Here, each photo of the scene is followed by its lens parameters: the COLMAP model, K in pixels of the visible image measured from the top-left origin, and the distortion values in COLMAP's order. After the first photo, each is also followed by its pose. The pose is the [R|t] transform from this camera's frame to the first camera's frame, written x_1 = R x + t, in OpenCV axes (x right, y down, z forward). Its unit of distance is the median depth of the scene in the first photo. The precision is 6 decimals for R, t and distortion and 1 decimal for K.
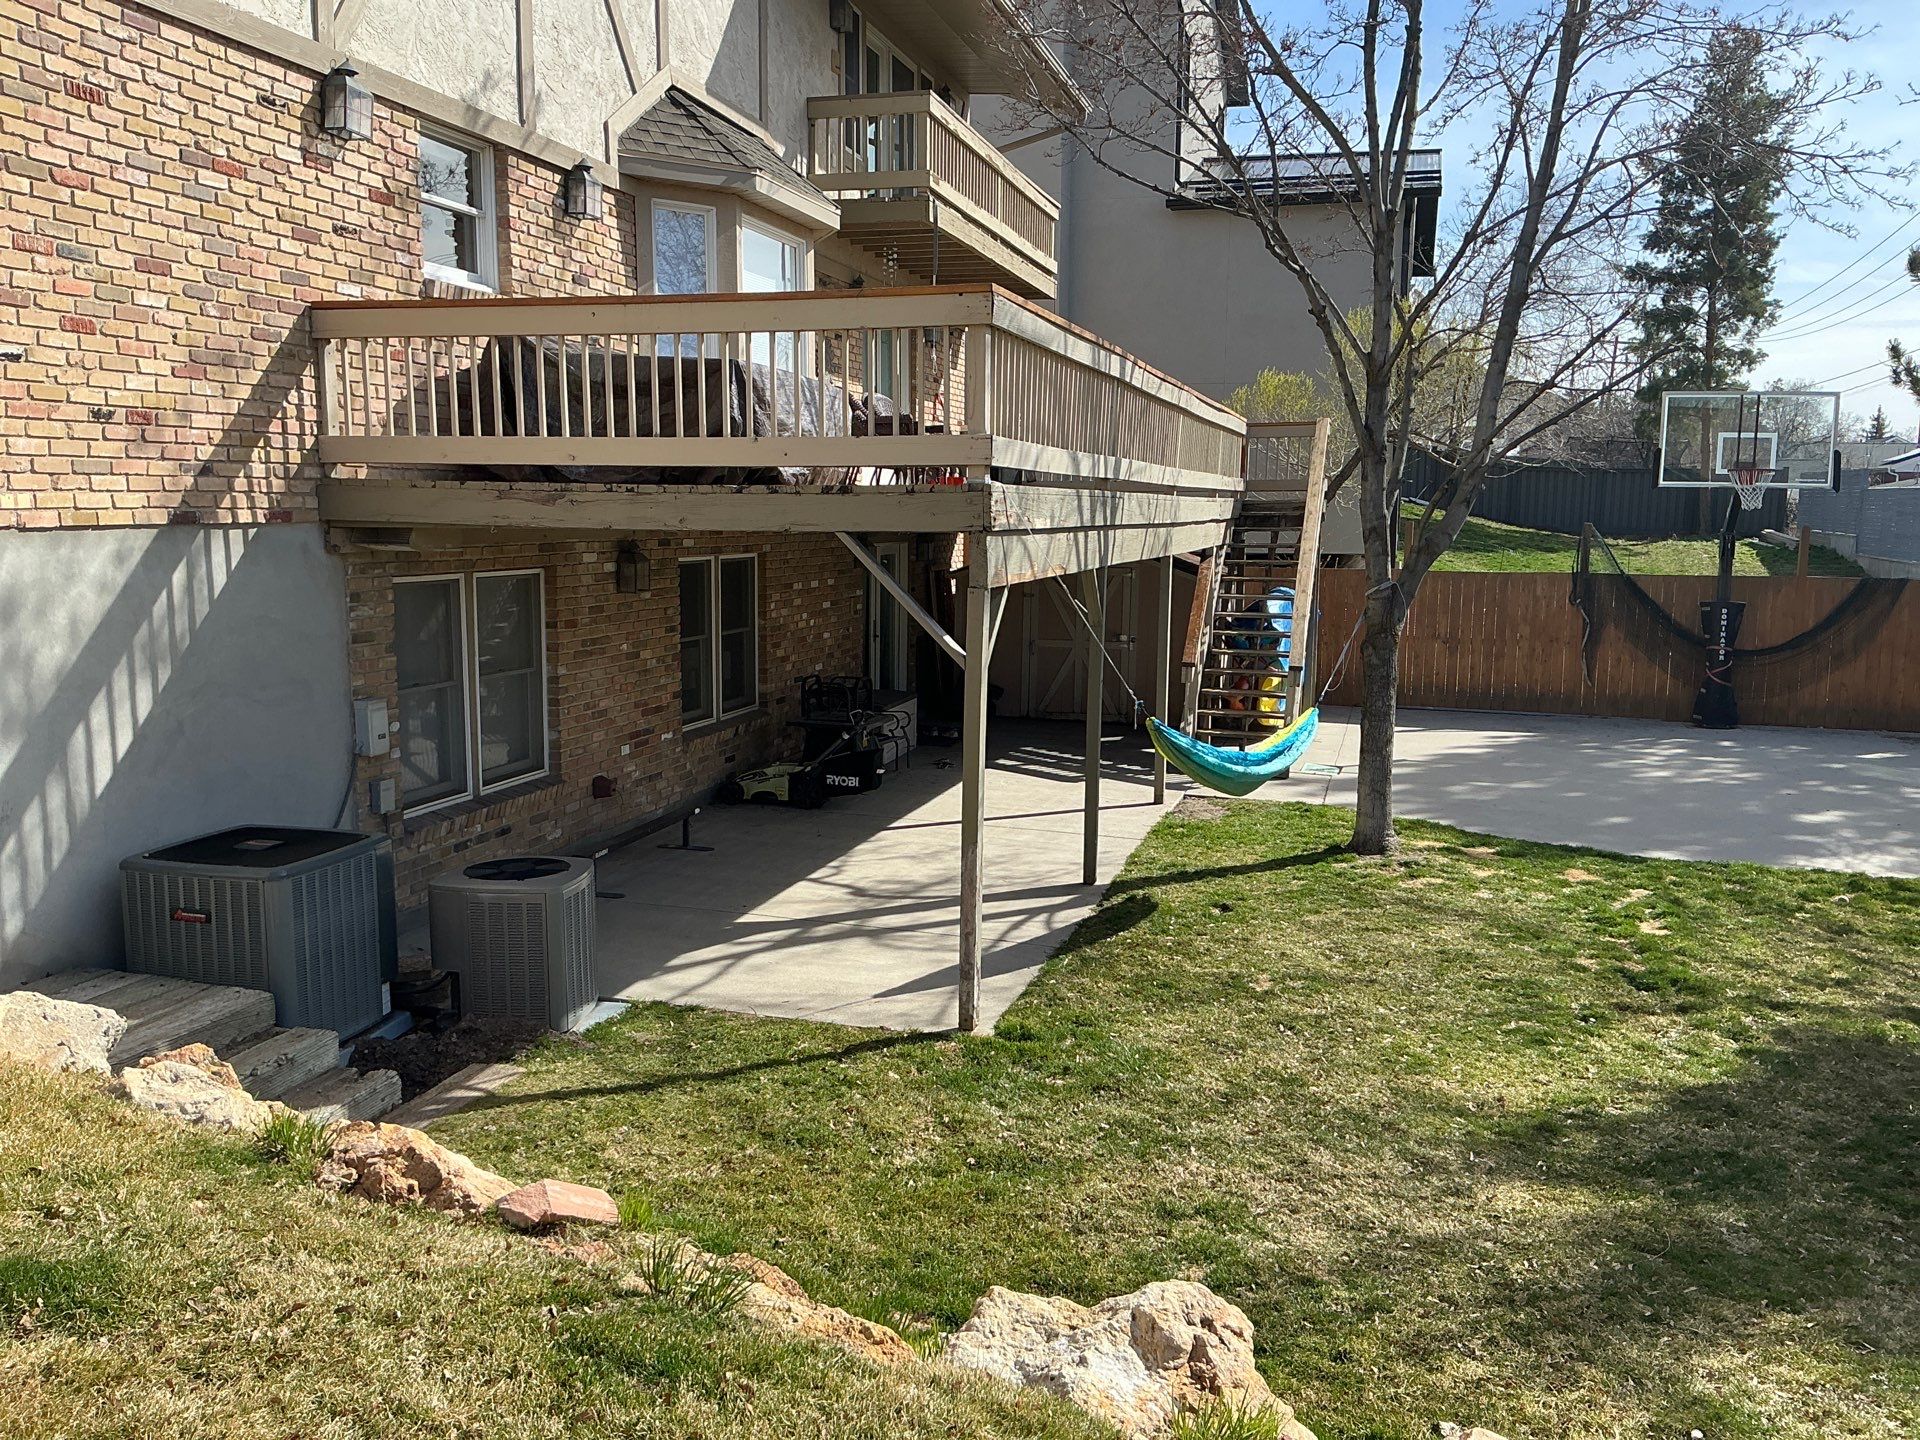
lens RADIAL K [[1624.6, 0, 958.0], [0, 1624.6, 741.6], [0, 0, 1]] dist [0.020711, -0.073973]
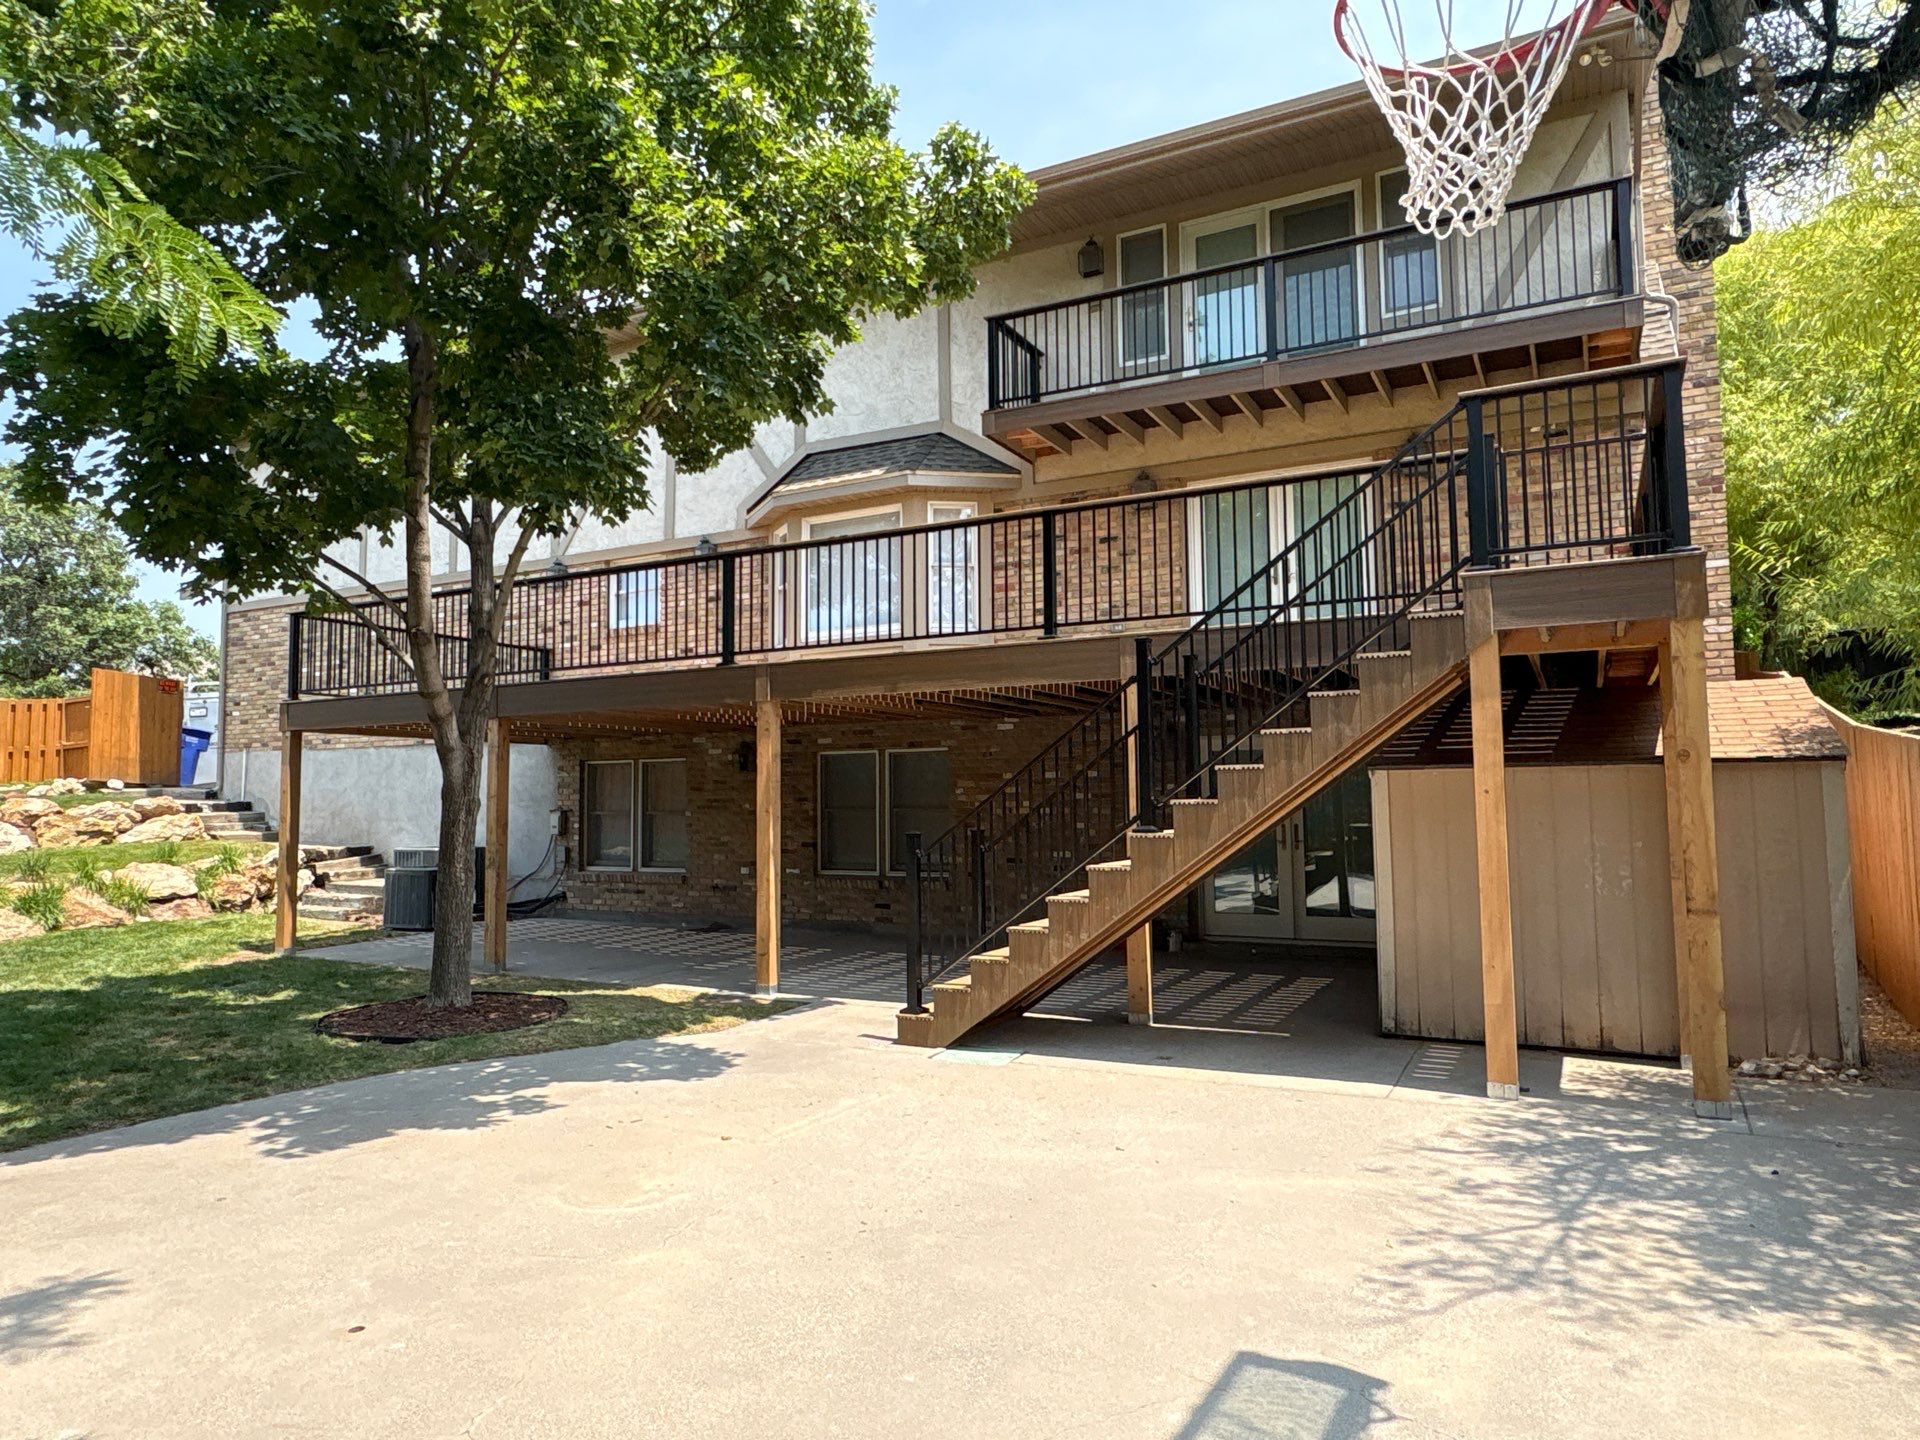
lens RADIAL K [[1191.4, 0, 953.8], [0, 1191.4, 715.5], [0, 0, 1]] dist [-0.001942, 0.000188]
pose [[-0.222913, -0.078009, -0.971712, 0.985235], [-0.132083, 0.990018, -0.049178, -0.126149], [0.965849, 0.117384, -0.230991, 1.577681]]
